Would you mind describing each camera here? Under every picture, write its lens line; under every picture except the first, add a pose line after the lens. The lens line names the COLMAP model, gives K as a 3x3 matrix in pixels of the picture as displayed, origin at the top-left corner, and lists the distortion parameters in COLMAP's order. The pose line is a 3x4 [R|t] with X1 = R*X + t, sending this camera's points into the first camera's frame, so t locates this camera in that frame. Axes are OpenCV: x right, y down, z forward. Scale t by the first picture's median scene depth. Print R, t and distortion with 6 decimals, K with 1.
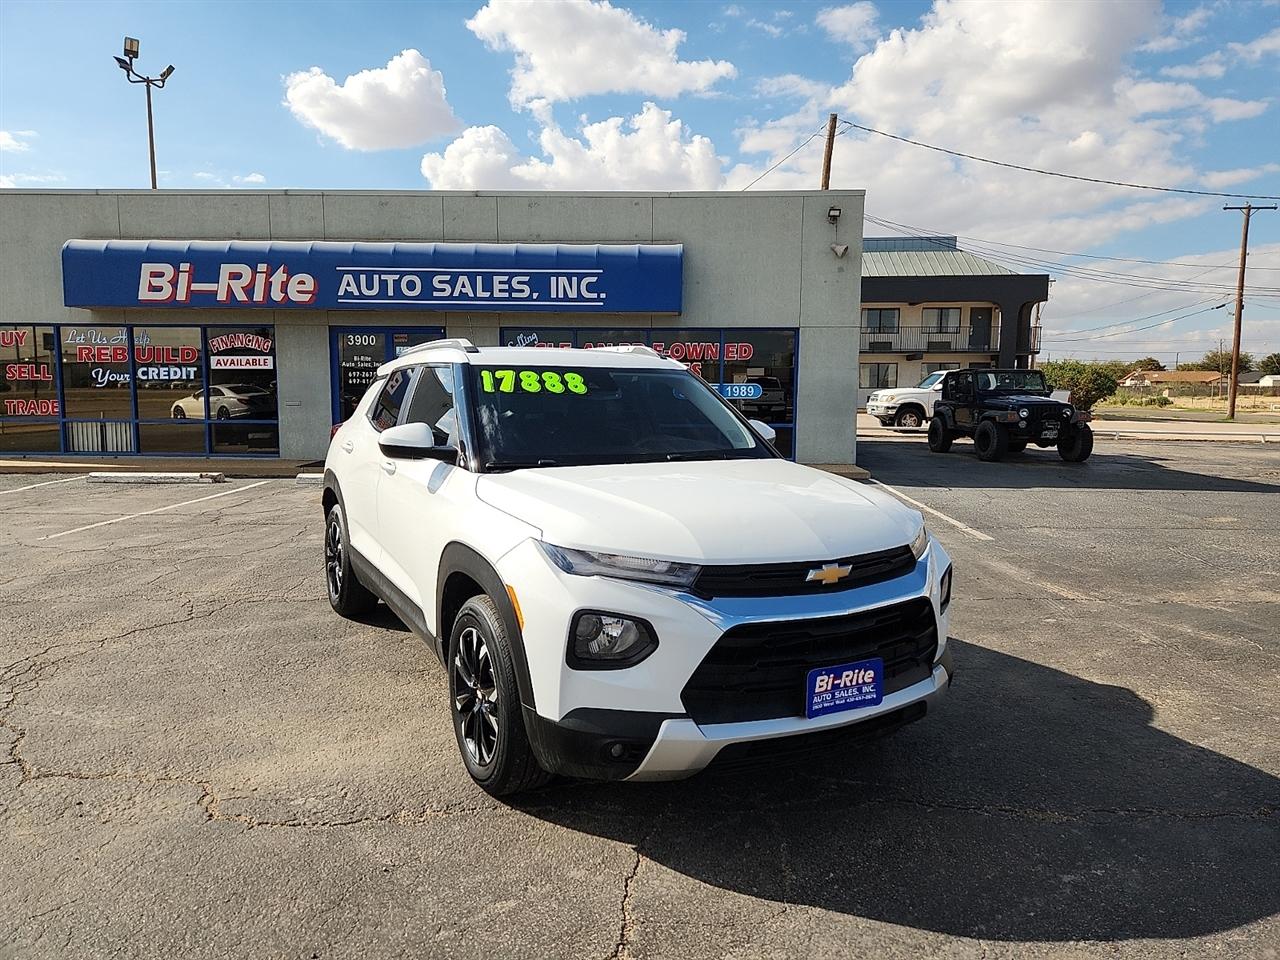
lens RADIAL K [[900.9, 0, 633.4], [0, 900.9, 472.4], [0, 0, 1]] dist [0.082003, -0.081855]
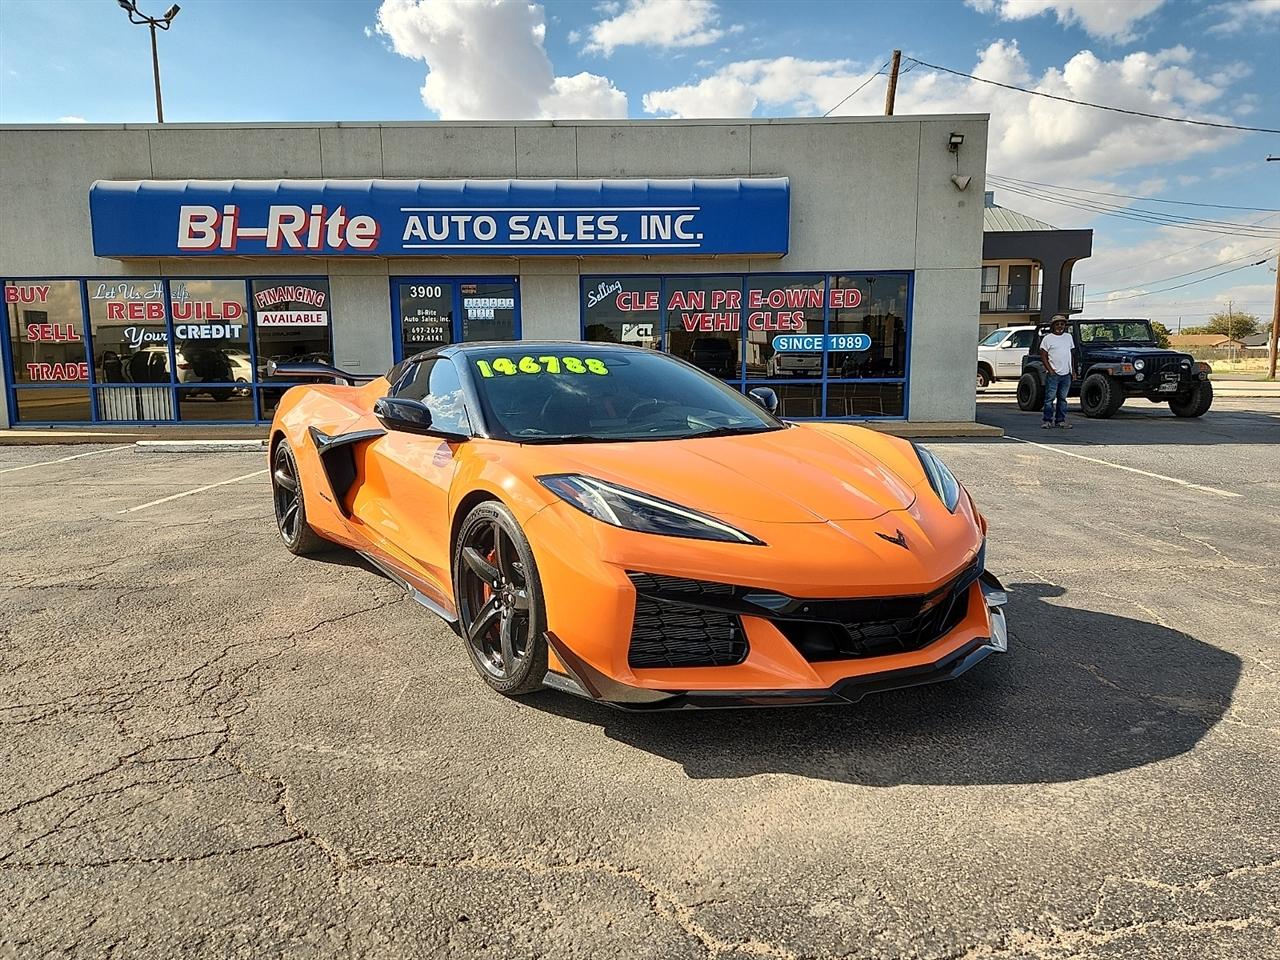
lens RADIAL K [[905.1, 0, 640.1], [0, 905.1, 477.2], [0, 0, 1]] dist [0.083371, -0.082219]
pose [[0.999725, -0.016036, 0.017097, -0.110495], [0.015464, 0.999333, 0.033083, 0.011992], [-0.017616, -0.032810, 0.999306, 0.091398]]
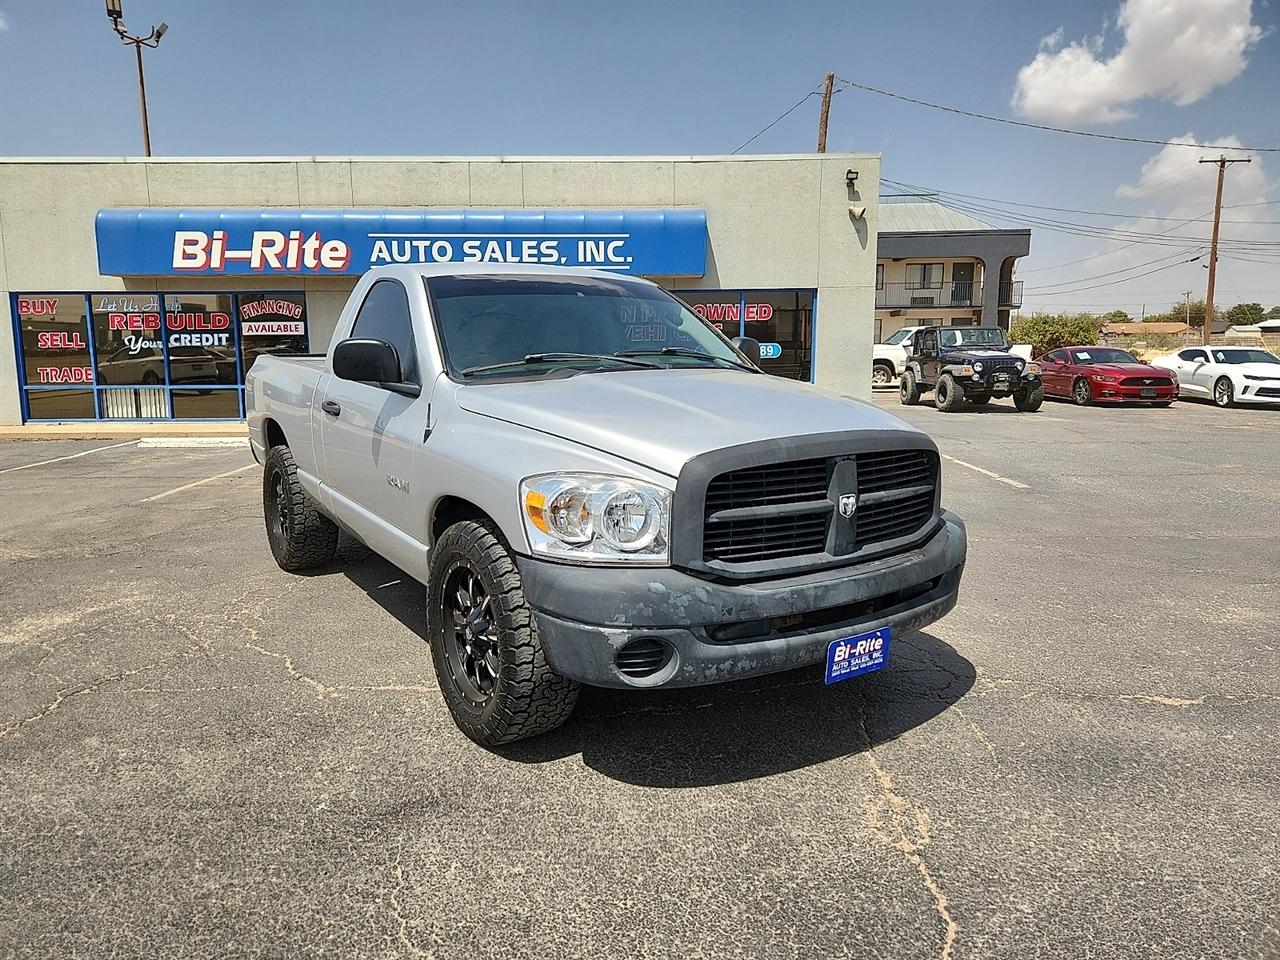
lens RADIAL K [[906.6, 0, 628.0], [0, 906.6, 473.0], [0, 0, 1]] dist [0.083683, -0.087073]
pose [[0.999451, -0.016504, 0.028740, -0.068282], [0.015195, 0.998862, 0.045217, 0.000820], [-0.029453, -0.044756, 0.998564, -0.047349]]
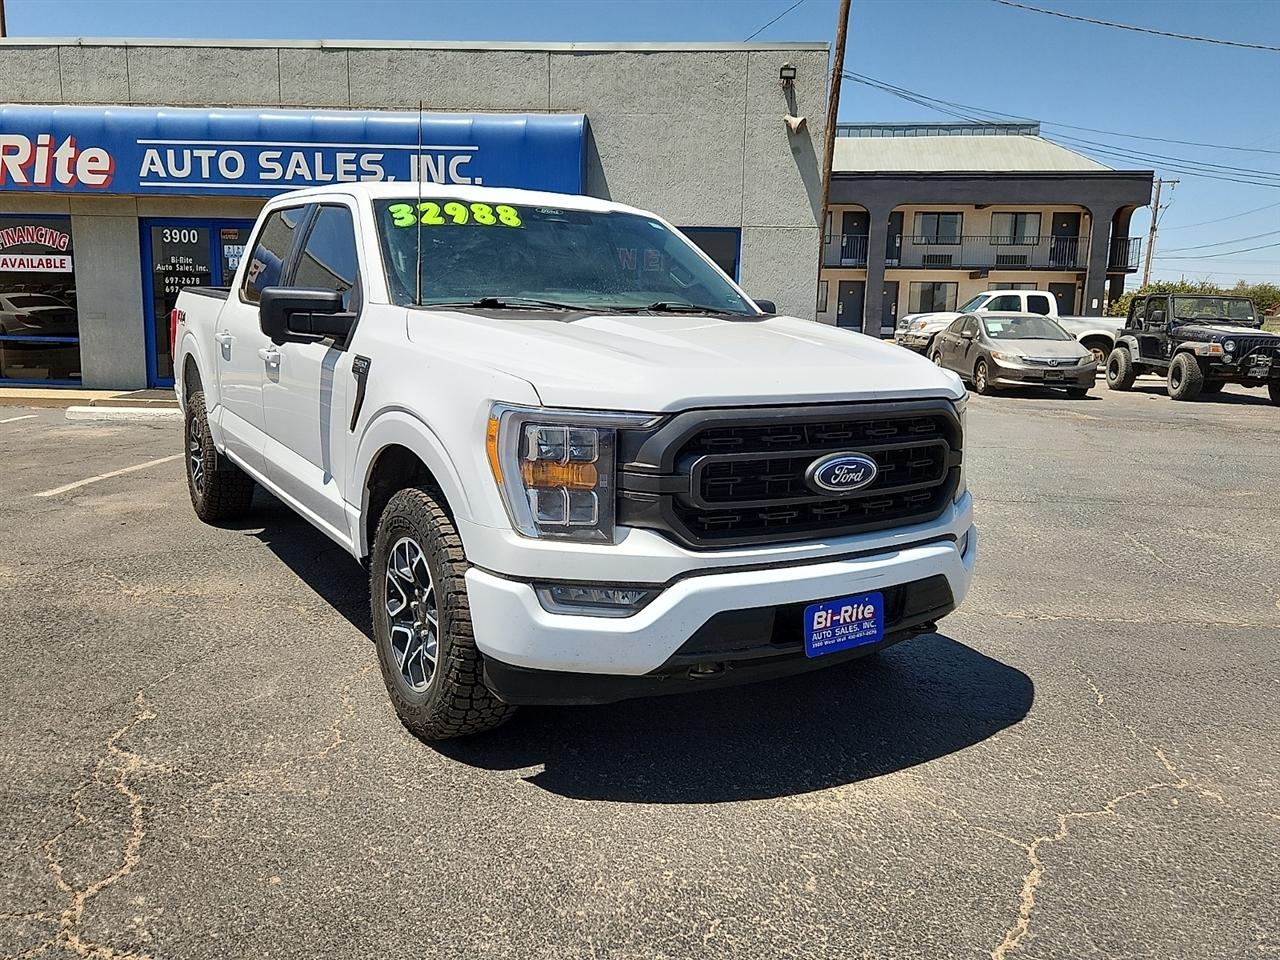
lens RADIAL K [[1077.5, 0, 630.5], [0, 1077.5, 474.1], [0, 0, 1]] dist [0.060946, -0.057684]
pose [[0.998862, 0.021503, -0.042579, 0.137076], [-0.019049, 0.998180, 0.057210, -0.002919], [0.043732, -0.056334, 0.997454, 0.078169]]
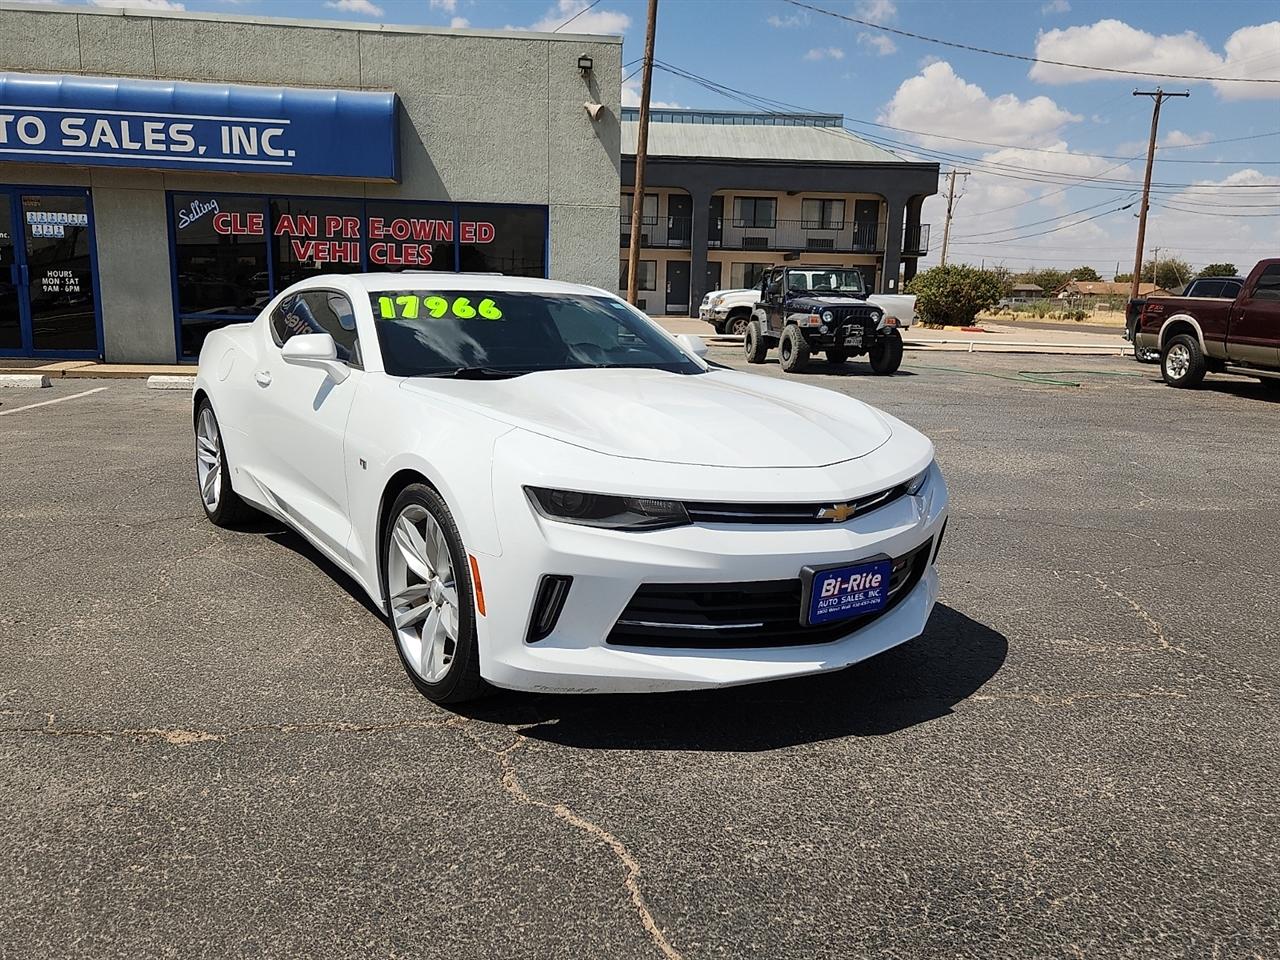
lens RADIAL K [[1055.9, 0, 674.5], [0, 1055.9, 494.8], [0, 0, 1]] dist [0.069460, -0.060358]
pose [[0.990583, -0.007818, 0.136692, 0.166691], [-0.005094, 0.995572, 0.093860, 0.013290], [-0.136821, -0.093672, 0.986157, -0.003079]]
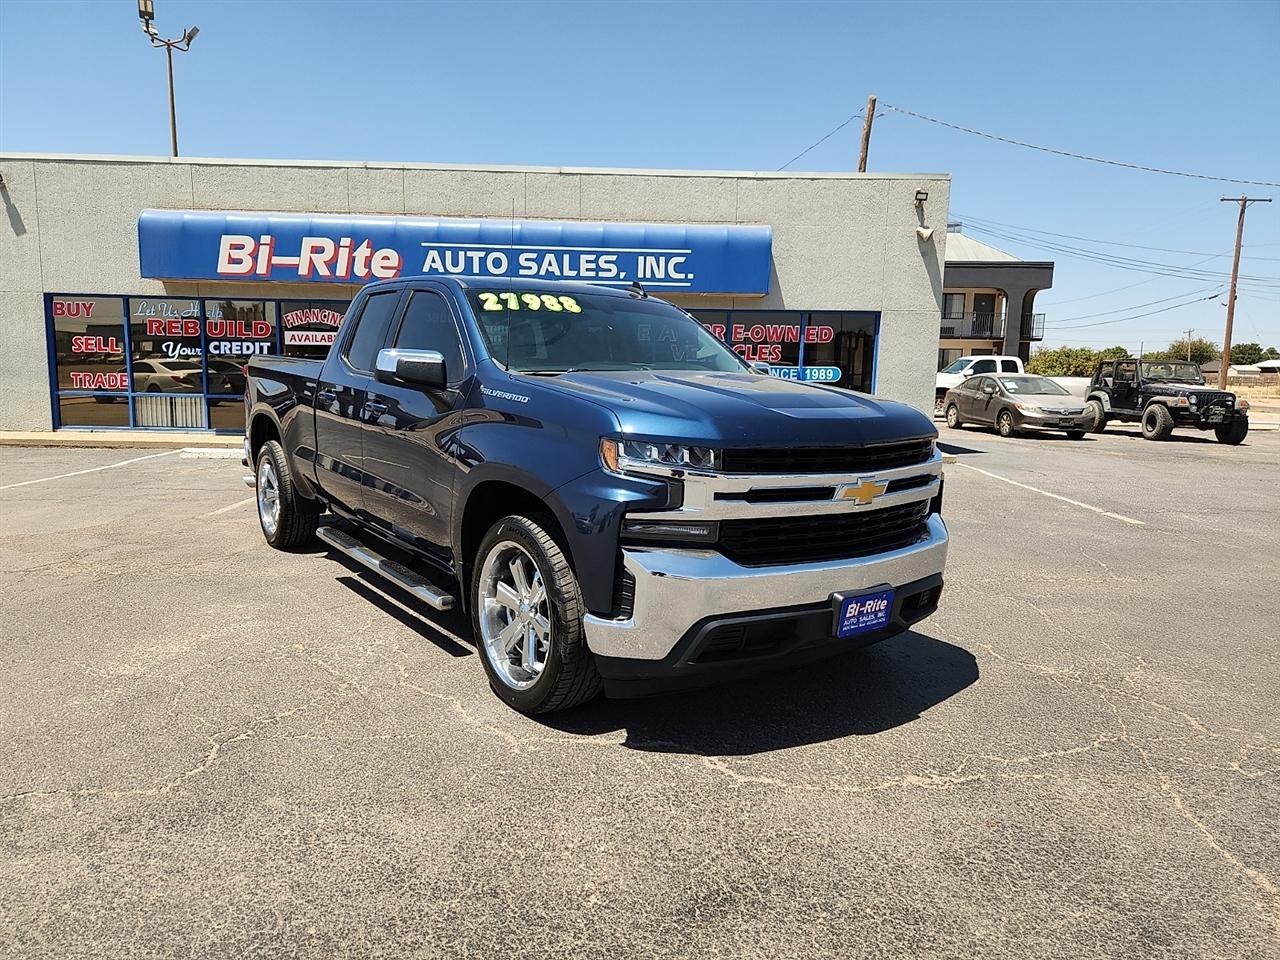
lens RADIAL K [[904.4, 0, 626.9], [0, 904.4, 487.8], [0, 0, 1]] dist [0.085519, -0.093207]
pose [[0.999281, 0.009367, 0.036730, -0.136416], [-0.010687, 0.999298, 0.035910, 0.002177], [-0.036368, -0.036277, 0.998680, -0.006024]]
